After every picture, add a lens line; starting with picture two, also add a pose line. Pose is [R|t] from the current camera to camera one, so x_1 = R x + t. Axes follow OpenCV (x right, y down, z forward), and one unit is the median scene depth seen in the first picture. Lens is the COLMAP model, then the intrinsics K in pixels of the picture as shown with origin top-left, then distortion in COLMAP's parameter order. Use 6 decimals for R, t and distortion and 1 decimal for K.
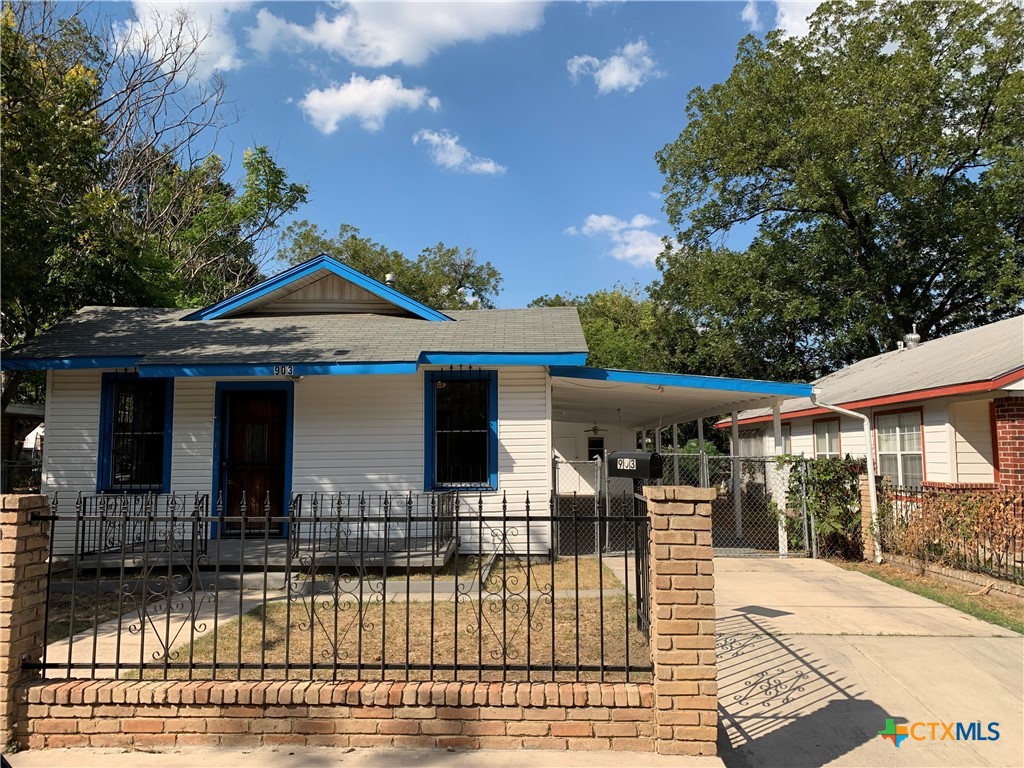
lens RADIAL K [[792.8, 0, 515.8], [0, 792.8, 381.8], [0, 0, 1]] dist [0.048143, -0.058789]
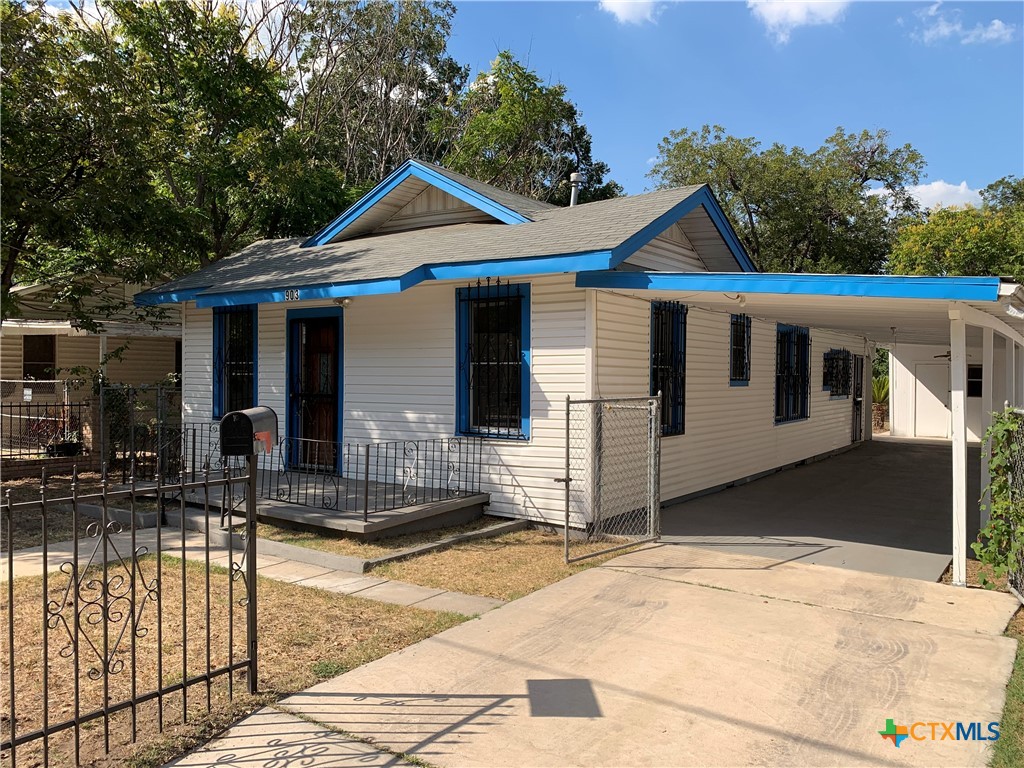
lens RADIAL K [[792.8, 0, 518.3], [0, 792.8, 382.3], [0, 0, 1]] dist [0.048143, -0.058789]
pose [[0.831596, 0.019089, -0.555054, 0.390757], [0.036902, 0.995302, 0.089516, 0.011413], [0.554154, -0.094923, 0.826984, 0.358141]]
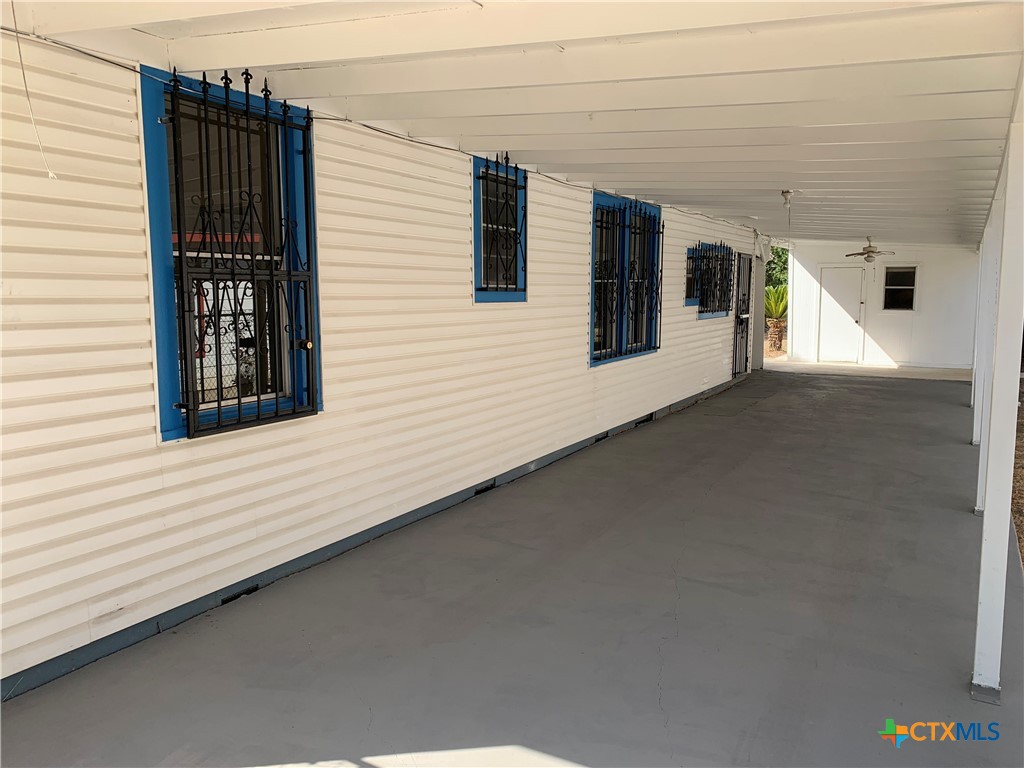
lens RADIAL K [[792.8, 0, 510.3], [0, 792.8, 384.2], [0, 0, 1]] dist [0.048143, -0.058789]
pose [[0.879733, 0.056977, -0.472042, 0.320386], [0.043059, 0.979167, 0.198437, 0.068416], [0.473515, -0.194897, 0.858952, 0.904333]]
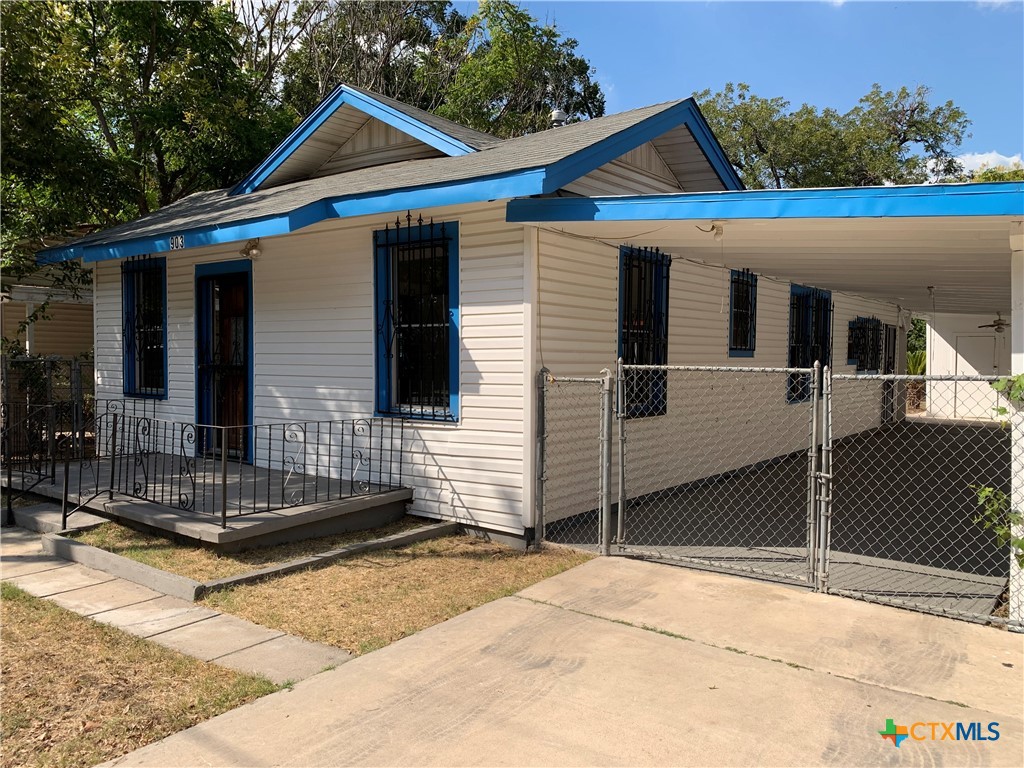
lens RADIAL K [[792.8, 0, 517.1], [0, 792.8, 383.0], [0, 0, 1]] dist [0.048143, -0.058789]
pose [[0.809055, 0.034479, -0.586721, 0.366313], [0.040591, 0.992616, 0.114305, 0.039153], [0.586329, -0.116295, 0.801682, 0.535771]]
